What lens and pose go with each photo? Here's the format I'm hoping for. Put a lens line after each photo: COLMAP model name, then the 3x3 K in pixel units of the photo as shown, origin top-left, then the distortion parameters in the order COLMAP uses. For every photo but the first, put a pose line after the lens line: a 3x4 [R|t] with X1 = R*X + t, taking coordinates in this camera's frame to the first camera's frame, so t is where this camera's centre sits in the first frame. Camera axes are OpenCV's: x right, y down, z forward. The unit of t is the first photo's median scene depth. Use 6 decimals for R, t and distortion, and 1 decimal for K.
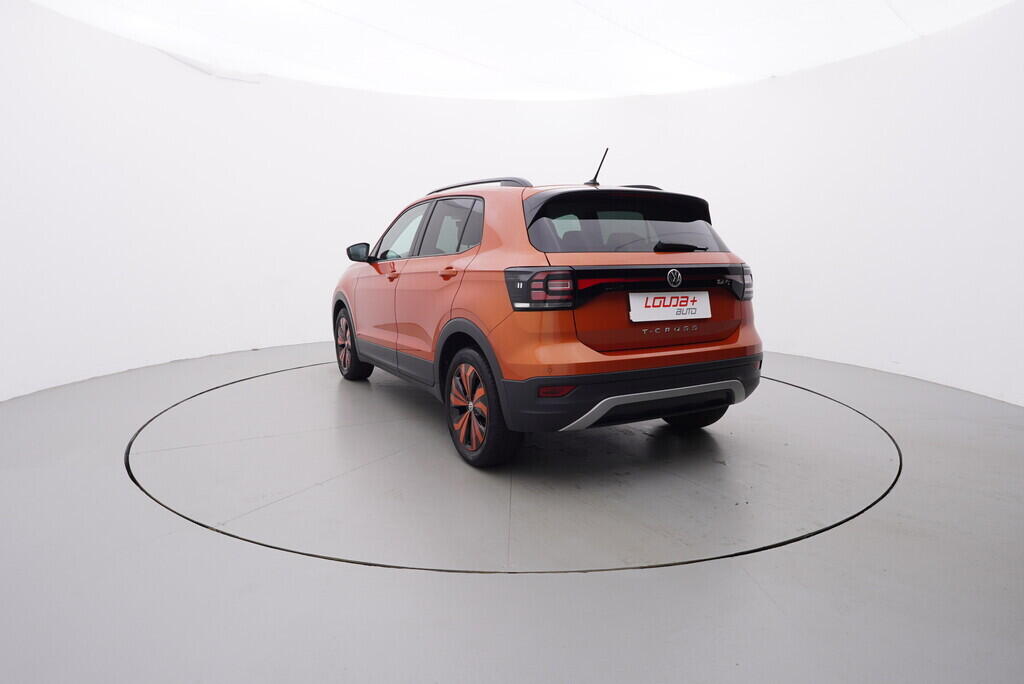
lens RADIAL K [[658.4, 0, 510.0], [0, 658.4, 316.9], [0, 0, 1]] dist [-0.055266, -0.000562]
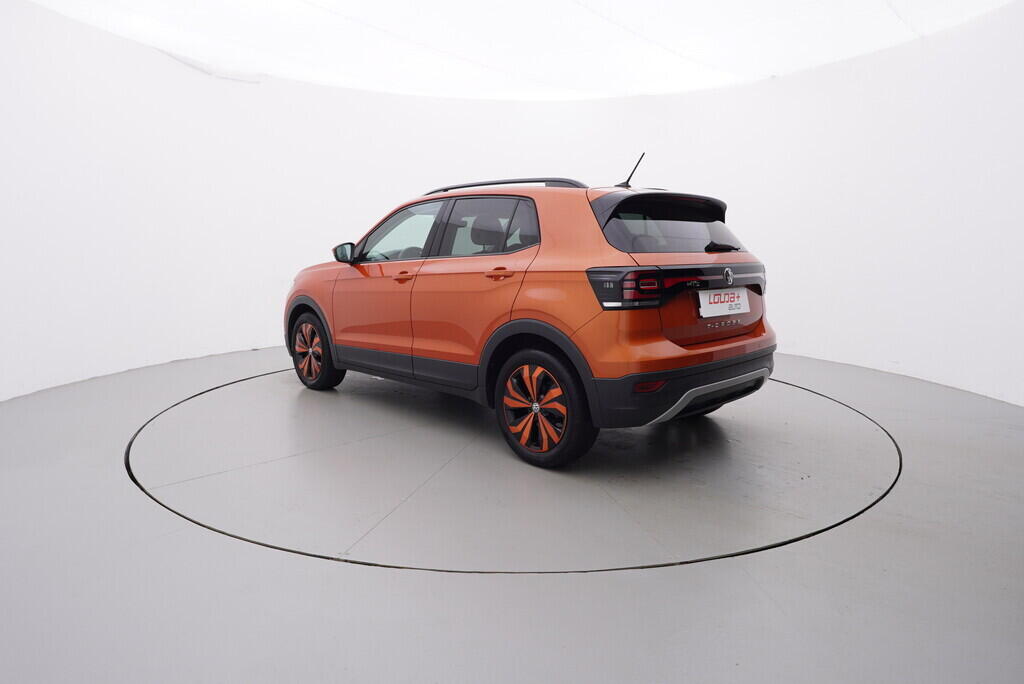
lens RADIAL K [[658.4, 0, 510.0], [0, 658.4, 316.9], [0, 0, 1]] dist [-0.055266, -0.000562]
pose [[0.967636, -0.028825, 0.250700, -0.353282], [0.028469, 0.999582, 0.005047, -0.007316], [-0.250741, 0.002253, 0.968052, 0.047362]]
